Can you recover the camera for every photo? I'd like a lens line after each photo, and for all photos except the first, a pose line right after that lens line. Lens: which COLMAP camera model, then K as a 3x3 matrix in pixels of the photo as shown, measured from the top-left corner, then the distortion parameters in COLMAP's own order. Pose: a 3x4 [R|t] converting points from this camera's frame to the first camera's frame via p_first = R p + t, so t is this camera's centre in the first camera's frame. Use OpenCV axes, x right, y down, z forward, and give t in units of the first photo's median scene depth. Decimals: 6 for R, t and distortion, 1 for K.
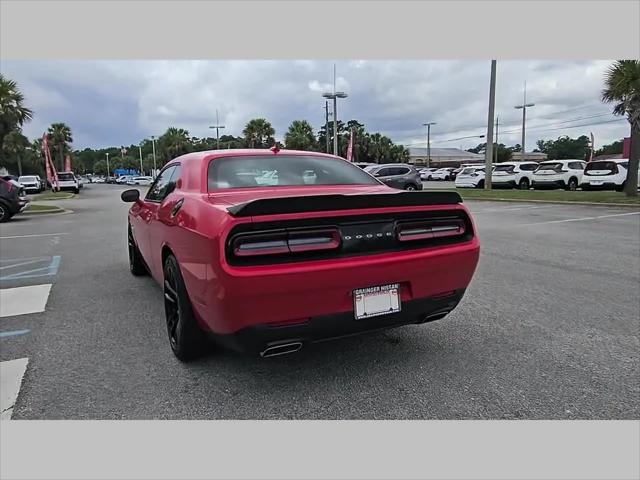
lens RADIAL K [[436.2, 0, 311.7], [0, 436.2, 246.6], [0, 0, 1]] dist [0.010032, -0.006526]
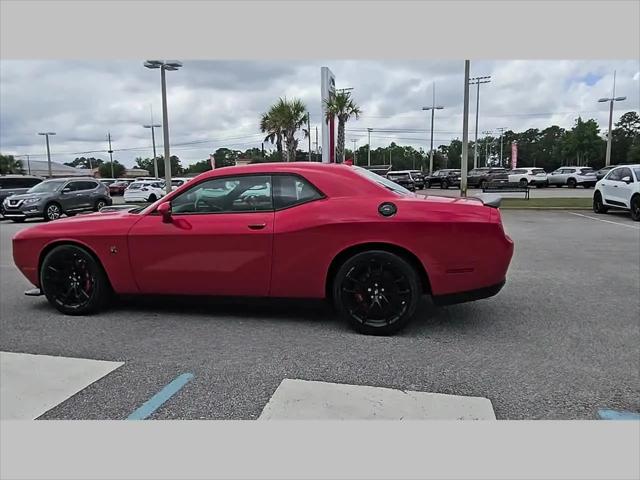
lens RADIAL K [[436.2, 0, 310.3], [0, 436.2, 246.3], [0, 0, 1]] dist [0.010032, -0.006526]
pose [[0.659545, -0.101932, 0.744721, -0.178744], [0.128146, 0.991506, 0.022221, -0.005350], [-0.740661, 0.080778, 0.667005, 0.044867]]
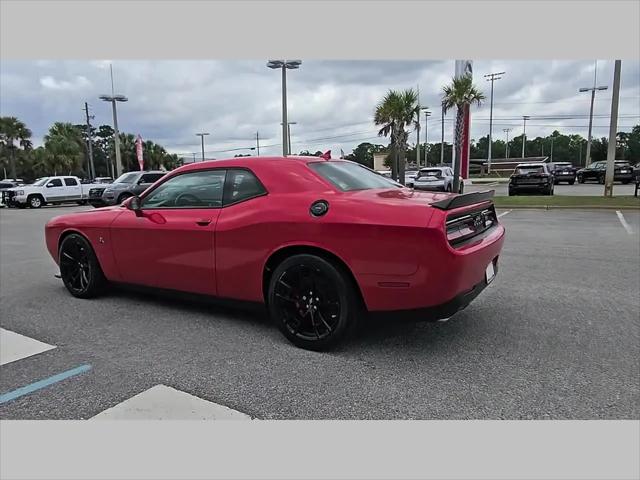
lens RADIAL K [[436.2, 0, 310.5], [0, 436.2, 246.8], [0, 0, 1]] dist [0.010032, -0.006526]
pose [[0.862635, -0.074618, 0.500294, -0.113102], [0.085172, 0.996365, 0.001747, 0.000257], [-0.498605, 0.041104, 0.865854, 0.010263]]
